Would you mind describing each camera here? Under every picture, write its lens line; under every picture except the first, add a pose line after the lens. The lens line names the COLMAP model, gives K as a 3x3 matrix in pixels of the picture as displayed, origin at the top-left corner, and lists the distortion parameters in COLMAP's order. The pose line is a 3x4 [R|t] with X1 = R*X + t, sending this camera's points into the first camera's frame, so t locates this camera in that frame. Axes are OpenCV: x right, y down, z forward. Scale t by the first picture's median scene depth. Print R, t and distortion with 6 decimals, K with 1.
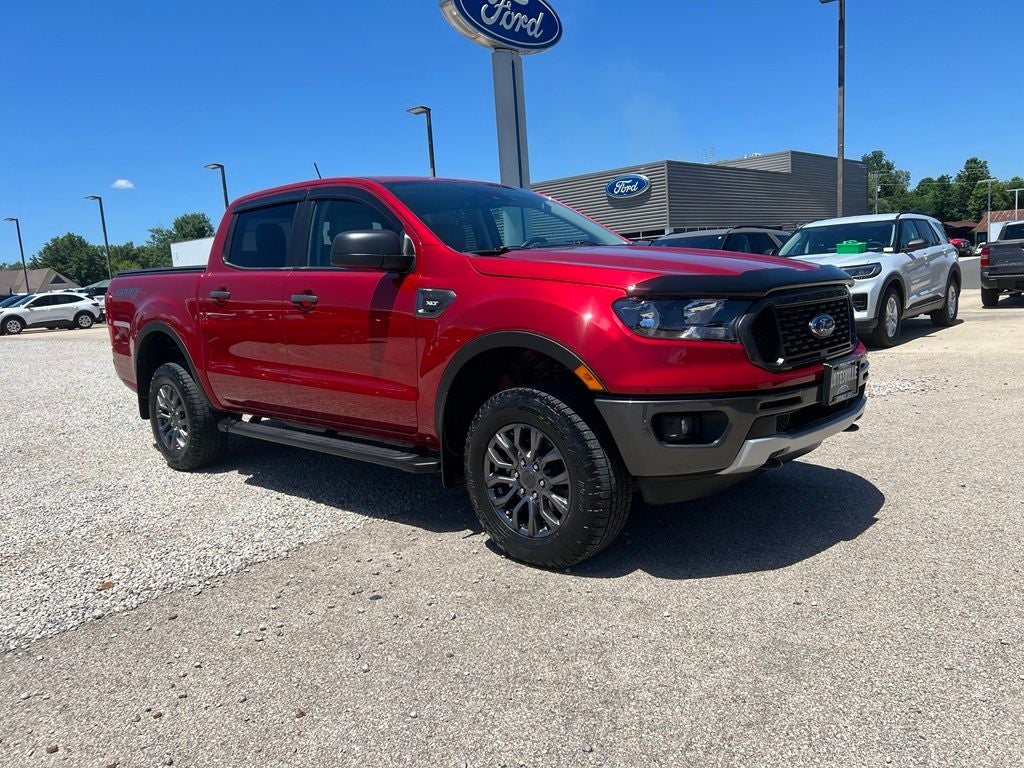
lens RADIAL K [[768.5, 0, 512.0], [0, 768.5, 384.0], [0, 0, 1]] dist [0.066673, -0.077864]
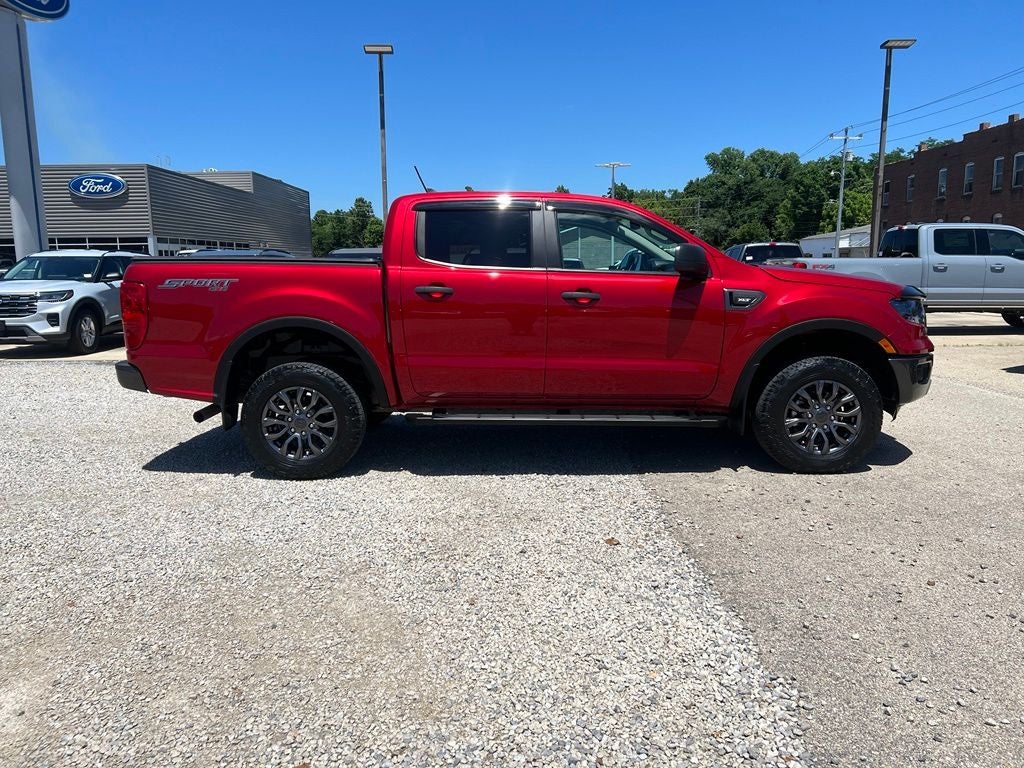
lens RADIAL K [[768.5, 0, 512.0], [0, 768.5, 384.0], [0, 0, 1]] dist [0.066673, -0.077864]
pose [[0.743646, -0.045374, 0.667032, -0.175625], [0.060458, 0.998171, 0.000497, 0.002598], [-0.665834, 0.039958, 0.745029, 0.031775]]
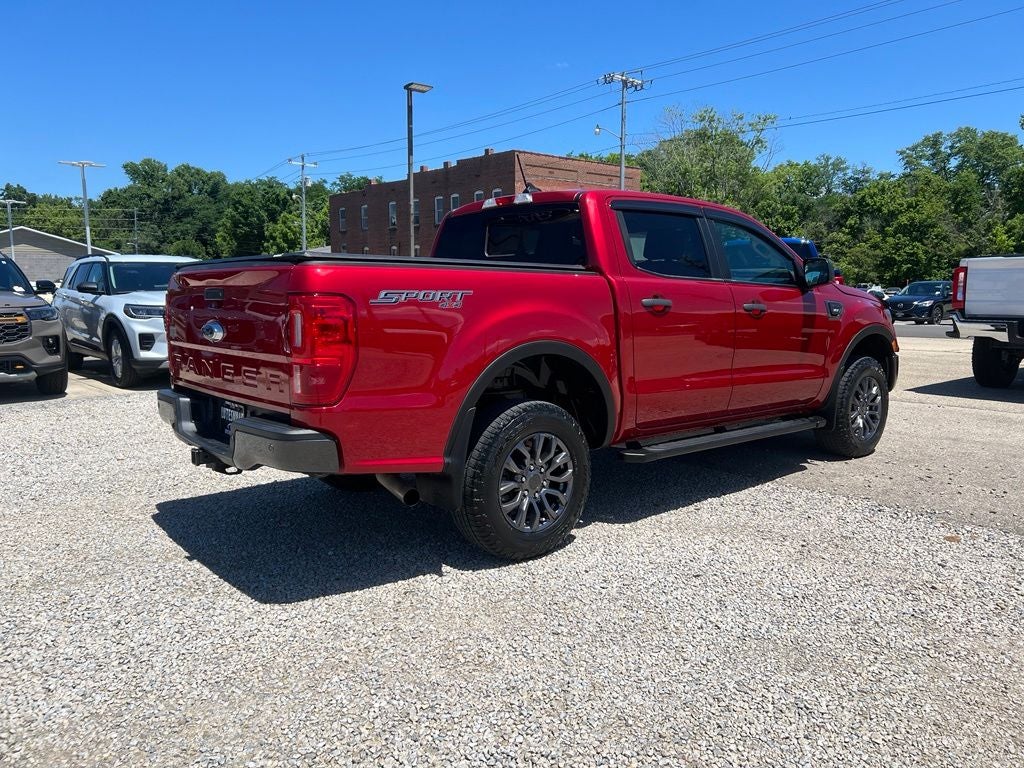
lens RADIAL K [[768.5, 0, 512.0], [0, 768.5, 384.0], [0, 0, 1]] dist [0.066673, -0.077864]
pose [[0.126043, -0.066108, 0.989820, -0.226855], [0.135836, 0.989529, 0.048791, -0.015936], [-0.982681, 0.128304, 0.133703, 0.188416]]
